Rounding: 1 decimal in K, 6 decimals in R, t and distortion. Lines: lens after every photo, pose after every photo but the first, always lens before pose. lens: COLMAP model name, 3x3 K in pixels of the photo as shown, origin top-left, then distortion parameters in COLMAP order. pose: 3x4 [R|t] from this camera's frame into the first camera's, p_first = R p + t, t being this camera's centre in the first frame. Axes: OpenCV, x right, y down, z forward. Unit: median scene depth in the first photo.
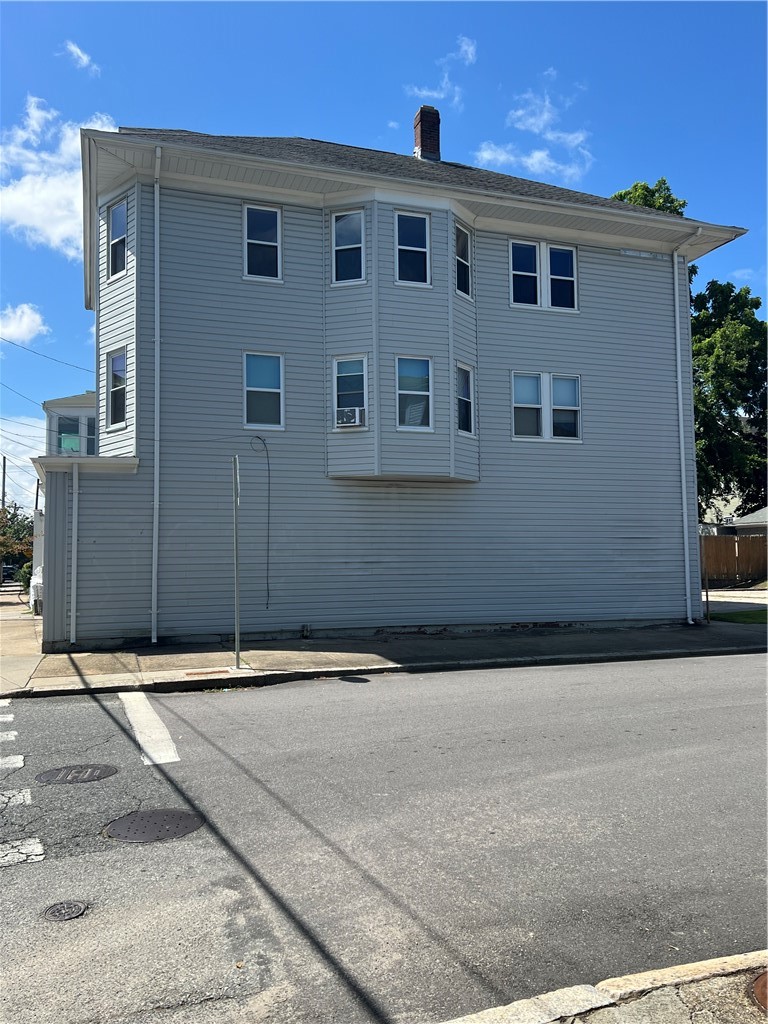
lens RADIAL K [[832.6, 0, 384.0], [0, 832.6, 512.0], [0, 0, 1]] dist [0.049992, -0.004478]
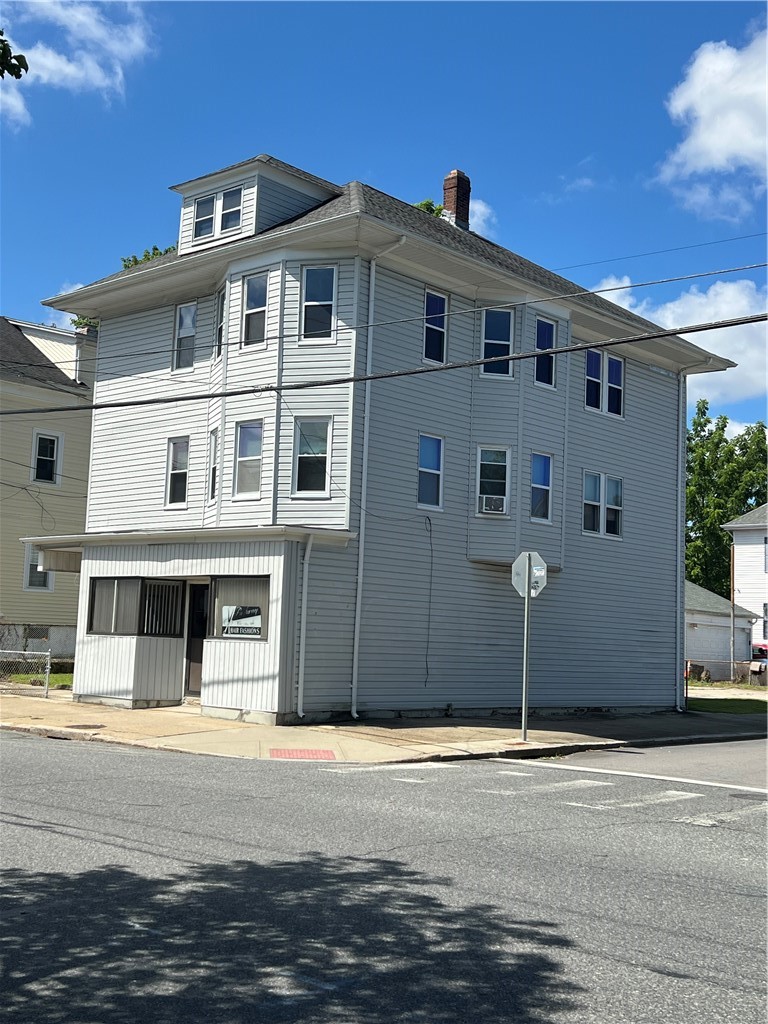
lens RADIAL K [[1239.9, 0, 384.0], [0, 1239.9, 512.0], [0, 0, 1]] dist [0.165128, -0.019362]
pose [[0.875822, 0.093730, 0.473445, -0.889371], [-0.077827, 0.995551, -0.053121, -0.011119], [-0.476318, 0.009678, 0.879220, -0.301680]]
